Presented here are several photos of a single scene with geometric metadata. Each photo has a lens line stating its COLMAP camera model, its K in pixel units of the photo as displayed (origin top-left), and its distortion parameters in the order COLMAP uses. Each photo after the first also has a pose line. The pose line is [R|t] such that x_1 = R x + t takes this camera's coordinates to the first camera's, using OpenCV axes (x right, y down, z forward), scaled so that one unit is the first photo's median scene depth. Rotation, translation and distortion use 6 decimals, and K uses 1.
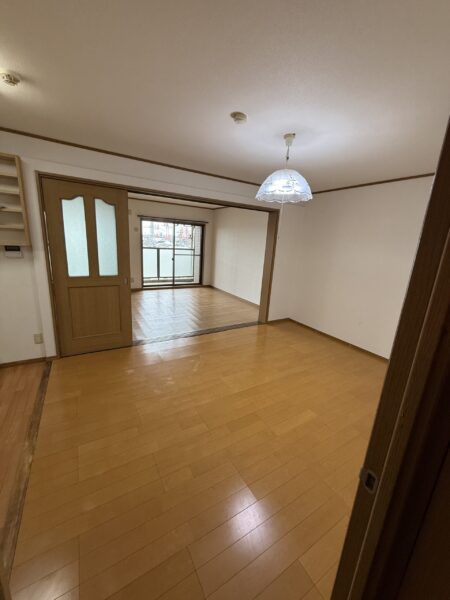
lens RADIAL K [[239.3, 0, 226.8], [0, 239.3, 298.5], [0, 0, 1]] dist [0.004250, -0.000150]
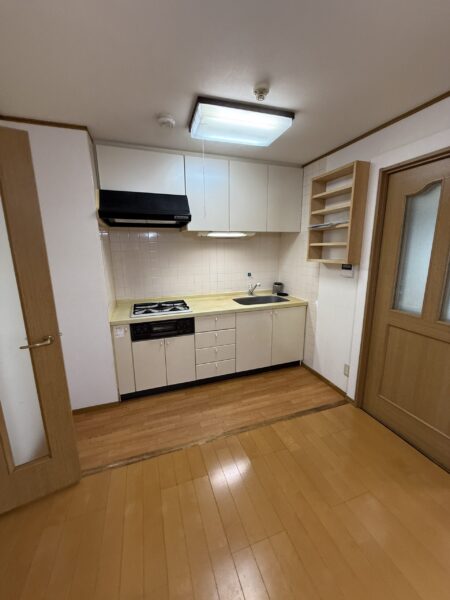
lens RADIAL K [[239.3, 0, 224.4], [0, 239.3, 297.2], [0, 0, 1]] dist [0.004250, -0.000150]
pose [[-0.207380, 0.149802, -0.966723, 0.104966], [-0.231644, 0.952582, 0.197303, -0.156871], [0.950439, 0.264853, -0.162846, 0.675344]]
